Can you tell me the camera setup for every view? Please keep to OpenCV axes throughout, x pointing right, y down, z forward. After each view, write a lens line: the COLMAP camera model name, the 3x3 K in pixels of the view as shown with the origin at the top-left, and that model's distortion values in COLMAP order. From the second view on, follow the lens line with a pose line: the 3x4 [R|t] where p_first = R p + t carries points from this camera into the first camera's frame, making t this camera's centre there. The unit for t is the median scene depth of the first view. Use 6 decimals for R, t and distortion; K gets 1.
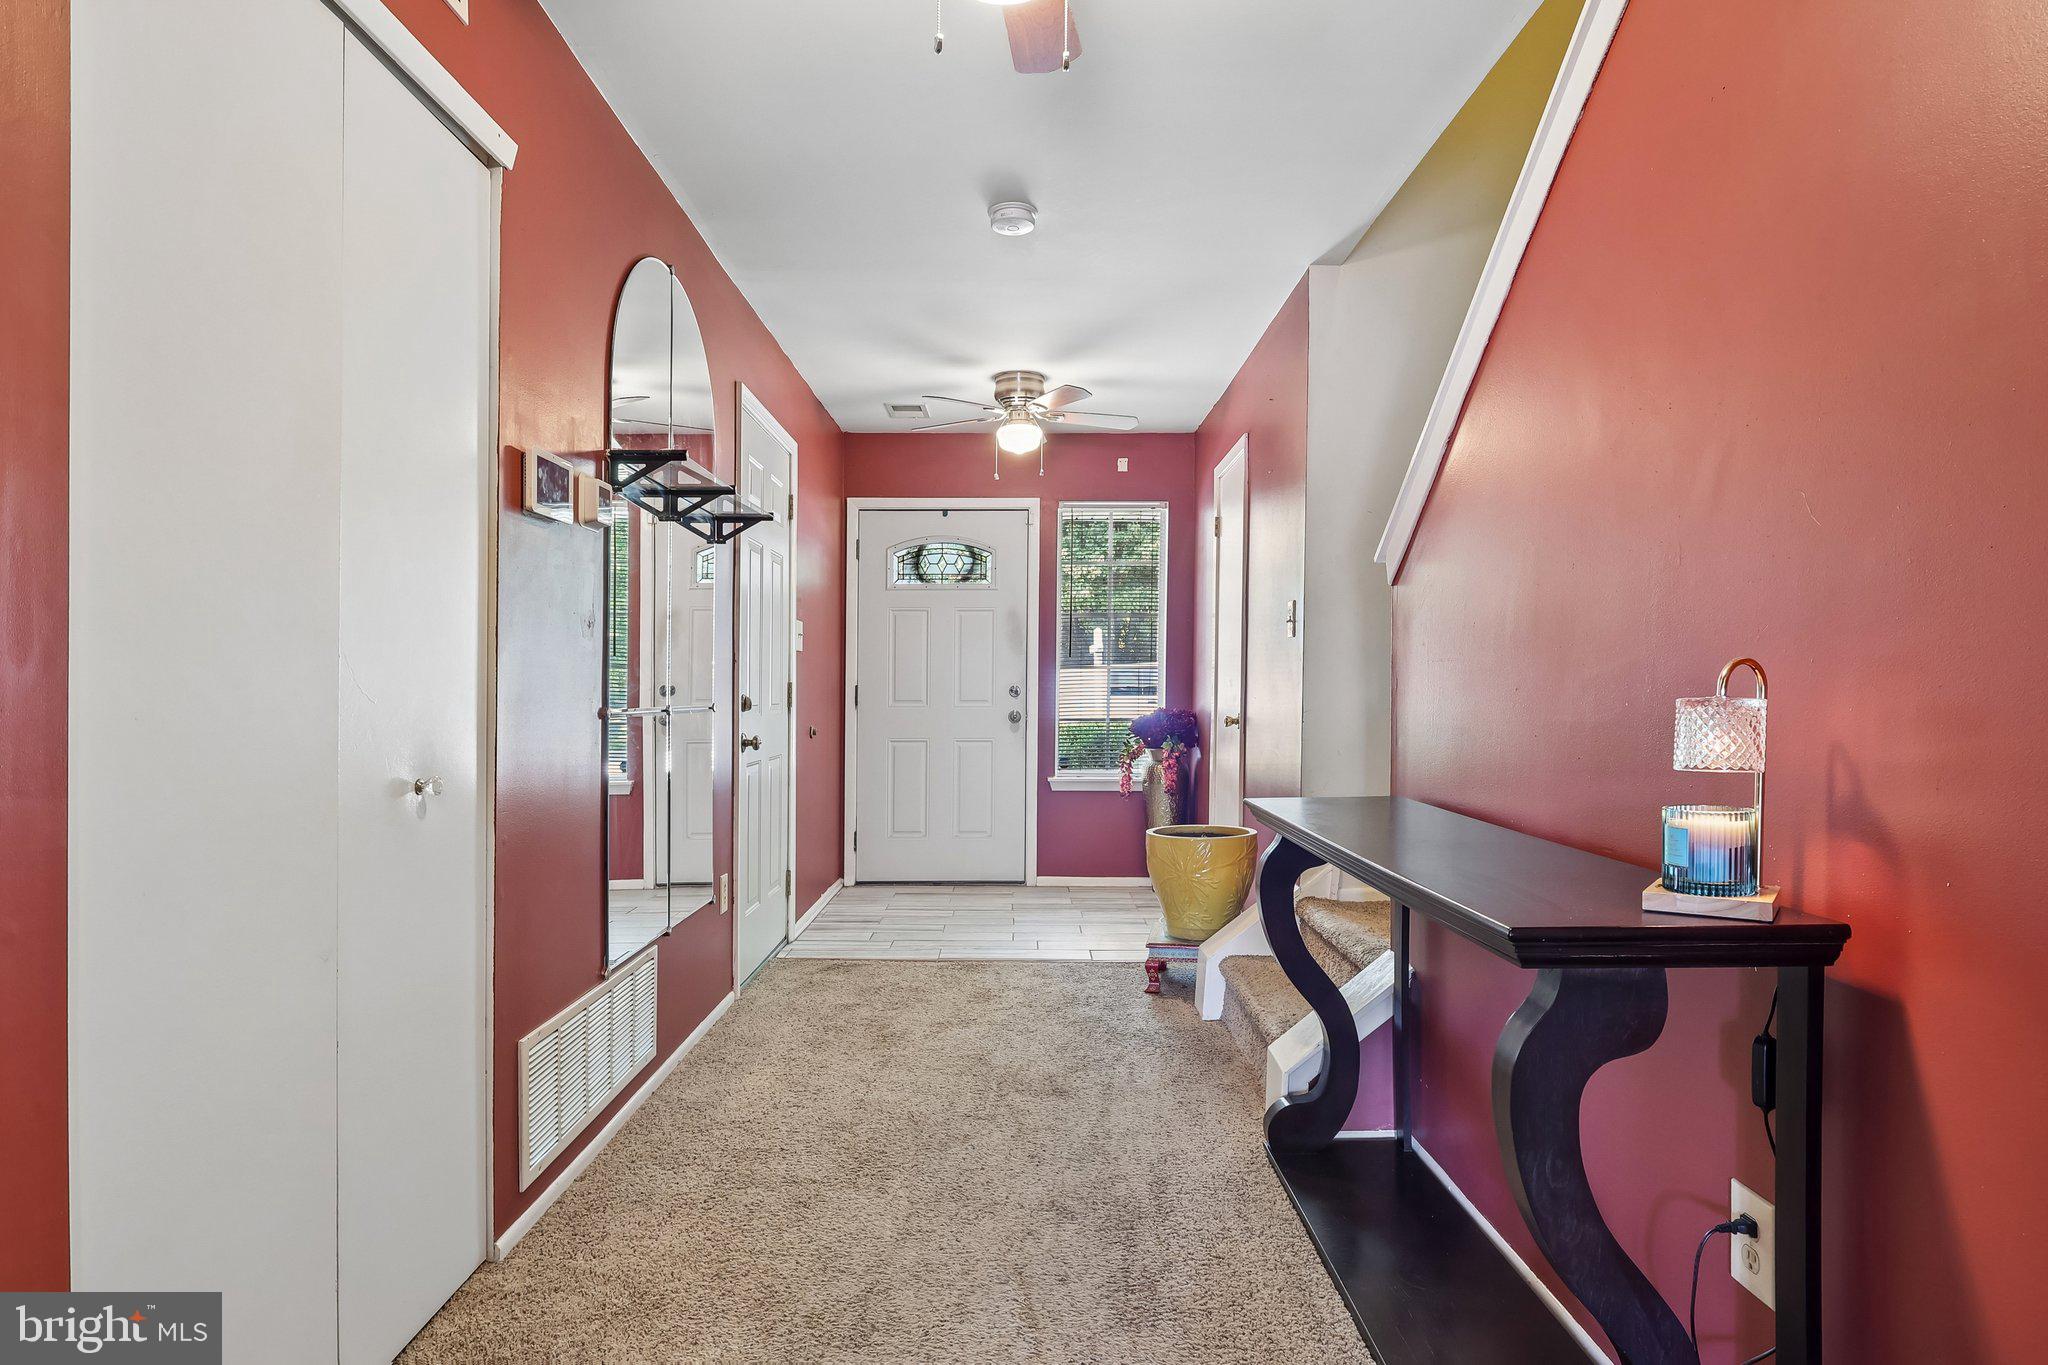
lens RADIAL K [[1162.0, 0, 1024.0], [0, 1162.0, 682.5], [0, 0, 1]] dist [0.005844, -0.001093]
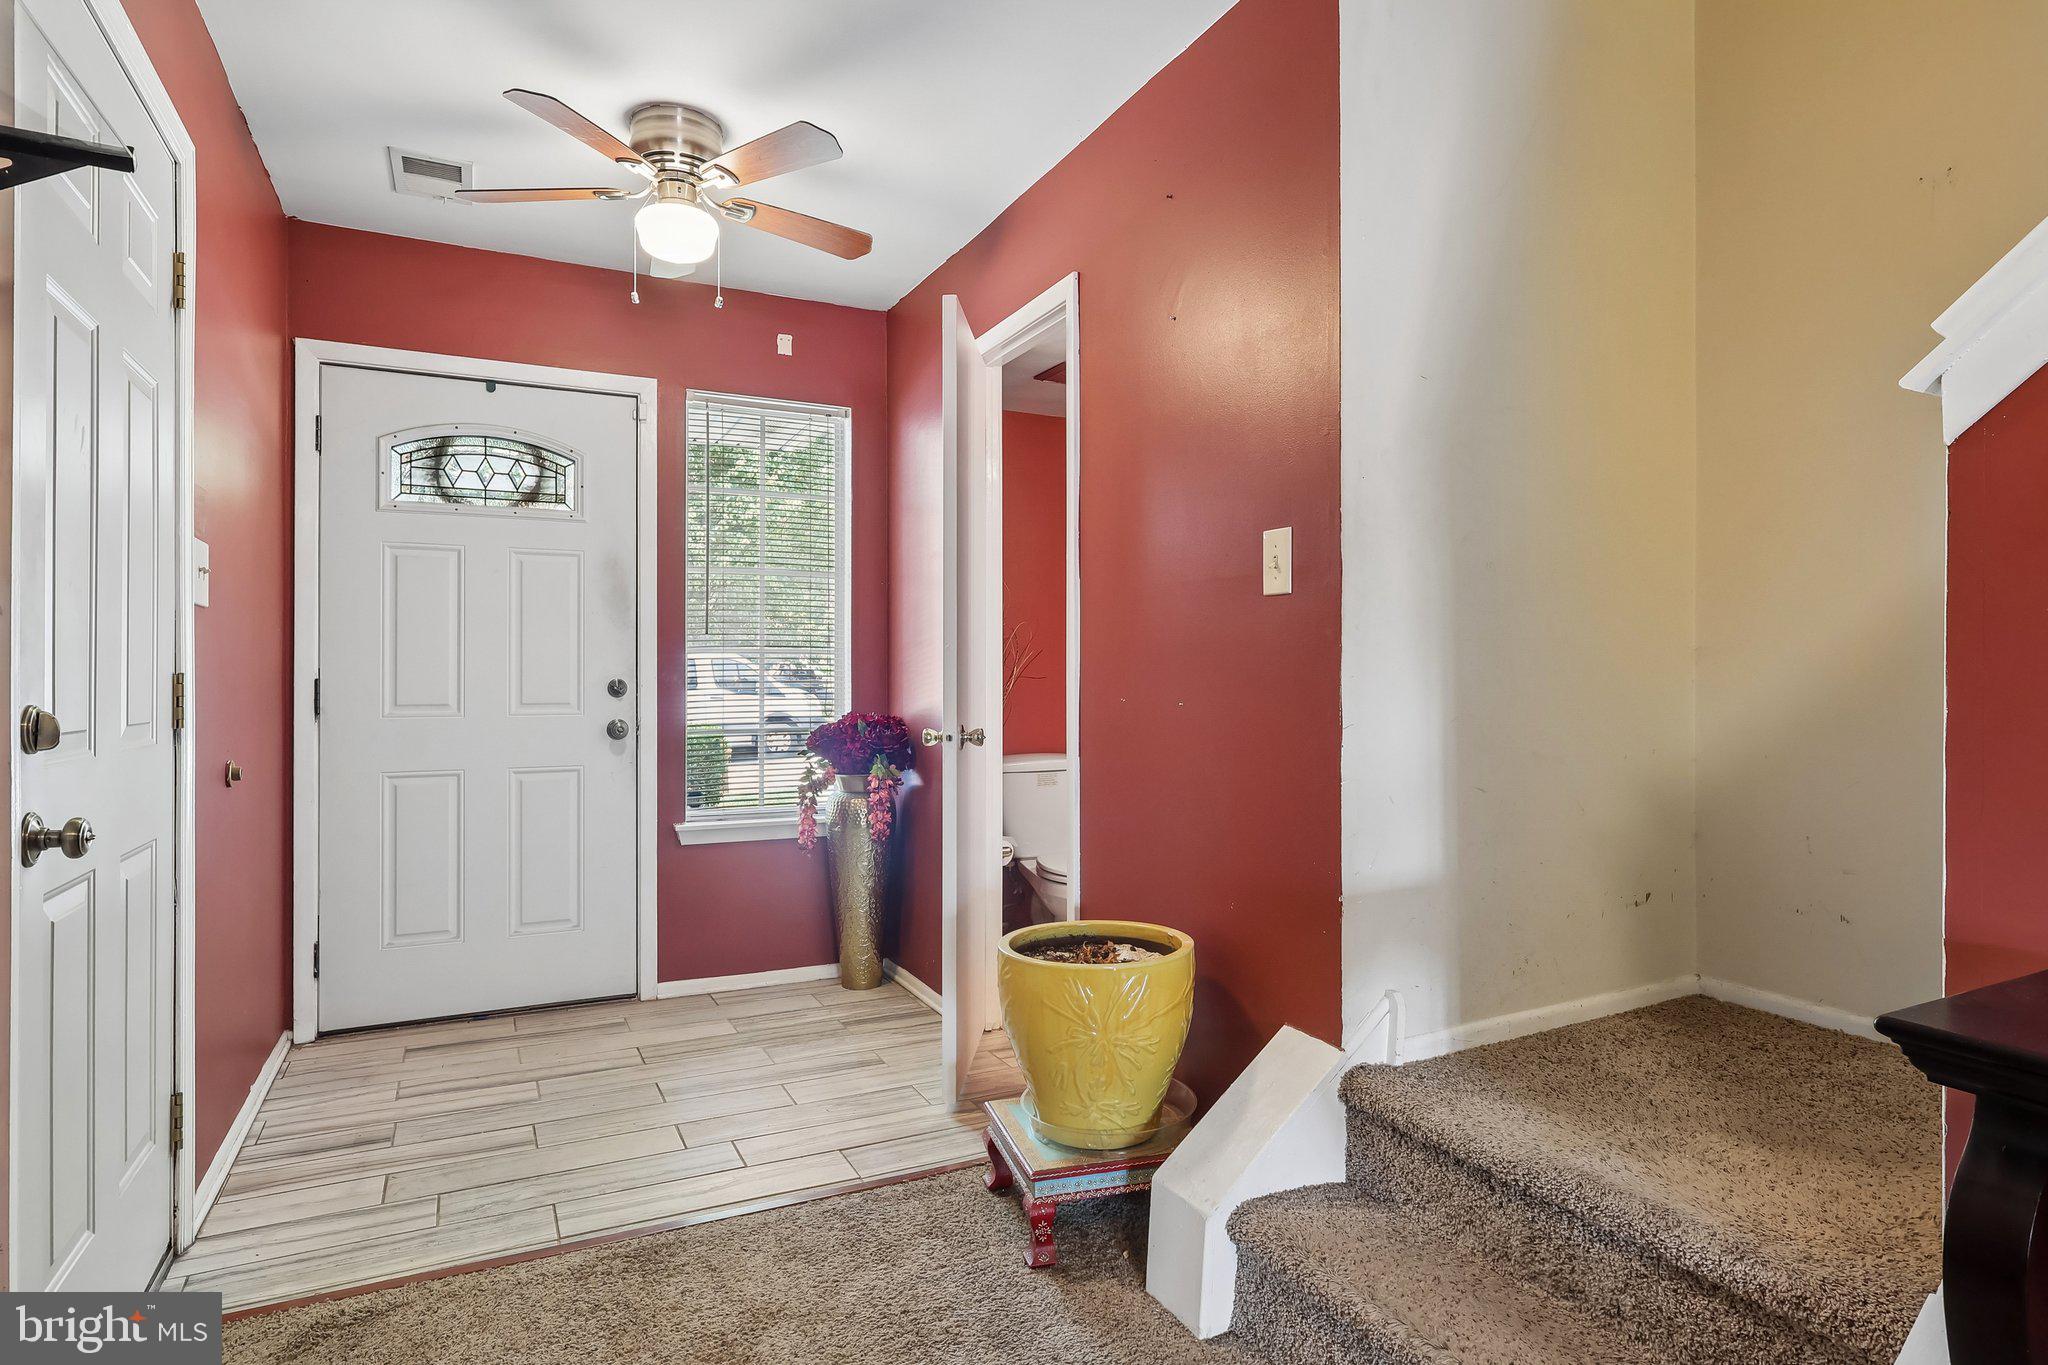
lens RADIAL K [[1162.0, 0, 1024.0], [0, 1162.0, 682.5], [0, 0, 1]] dist [0.005844, -0.001093]
pose [[0.904299, -0.005168, 0.426869, -0.078280], [0.002647, 0.999975, 0.006499, 0.001327], [-0.426892, -0.004747, 0.904290, 0.361777]]
